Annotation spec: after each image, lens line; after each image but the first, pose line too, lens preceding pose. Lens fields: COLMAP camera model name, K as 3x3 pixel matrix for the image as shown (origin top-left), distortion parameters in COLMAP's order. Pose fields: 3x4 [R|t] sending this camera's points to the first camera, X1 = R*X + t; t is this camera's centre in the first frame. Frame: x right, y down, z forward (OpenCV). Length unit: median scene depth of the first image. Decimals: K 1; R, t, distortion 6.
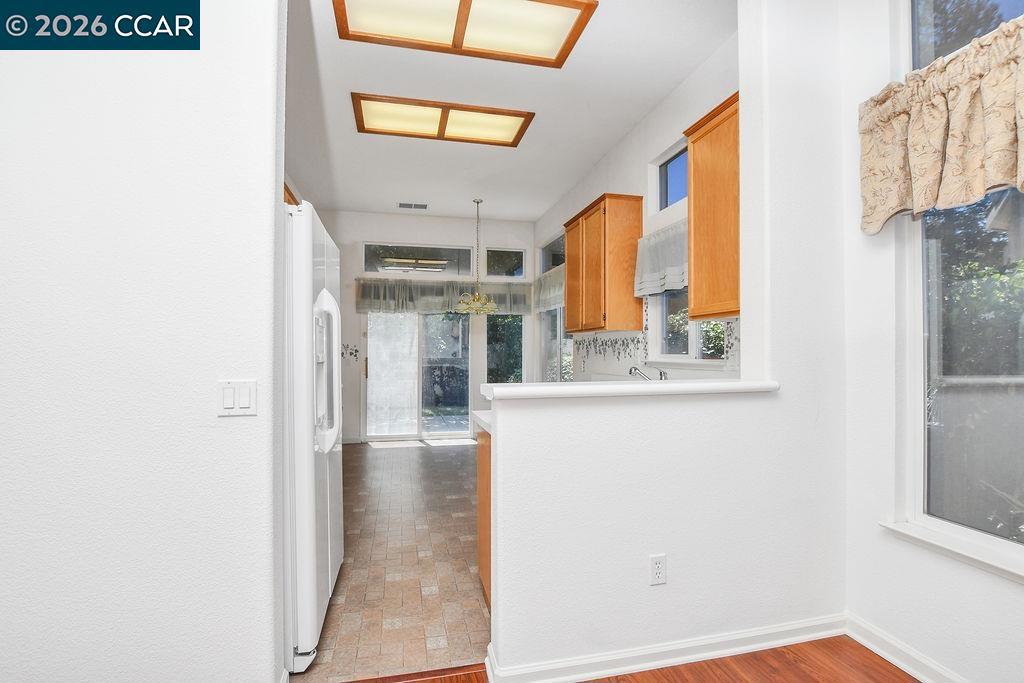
lens RADIAL K [[475.9, 0, 512.0], [0, 475.9, 341.5], [0, 0, 1]] dist [0.000048, -0.000145]
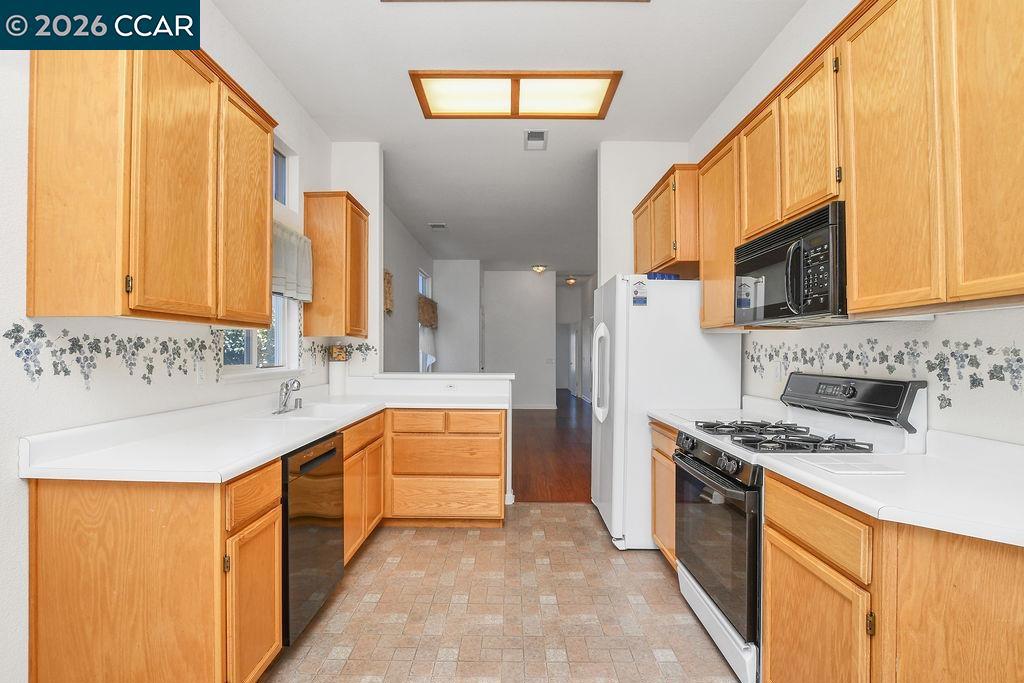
lens RADIAL K [[481.1, 0, 508.1], [0, 481.1, 346.9], [0, 0, 1]] dist [-0.023820, -0.000732]
pose [[-0.971320, 0.000763, 0.237775, -0.221829], [-0.006938, 0.999478, -0.031548, 0.014392], [-0.237675, -0.032293, -0.970808, 1.266868]]
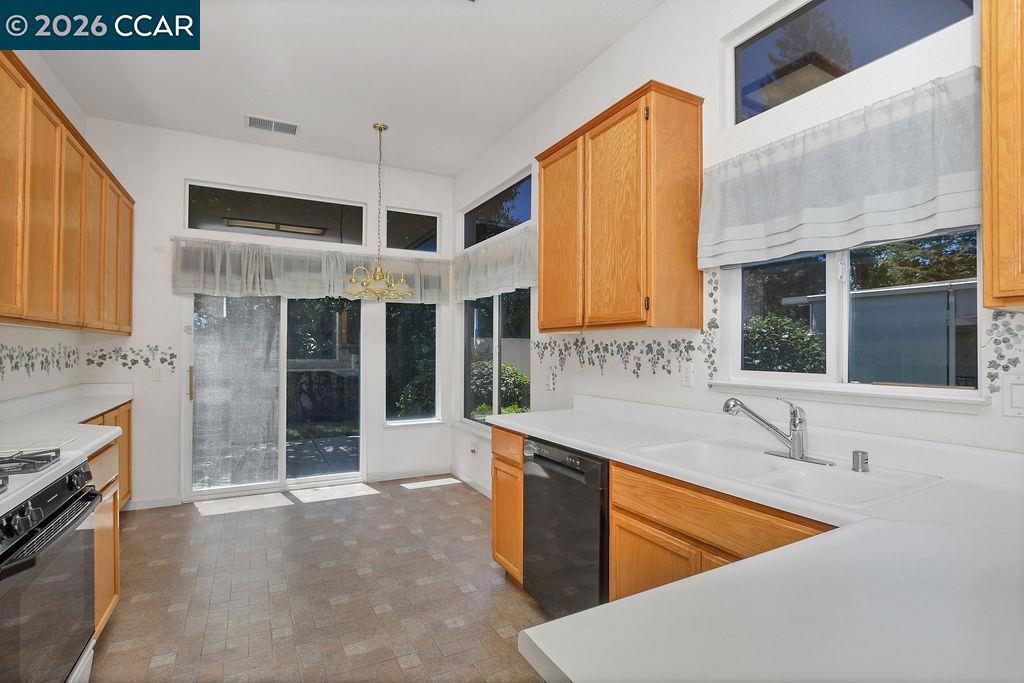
lens RADIAL K [[481.1, 0, 508.1], [0, 481.1, 346.9], [0, 0, 1]] dist [-0.023820, -0.000732]
pose [[0.967794, 0.004590, 0.251702, -0.085064], [-0.008641, 0.999850, 0.014991, -0.006405], [-0.251595, -0.016683, 0.967689, 0.407897]]
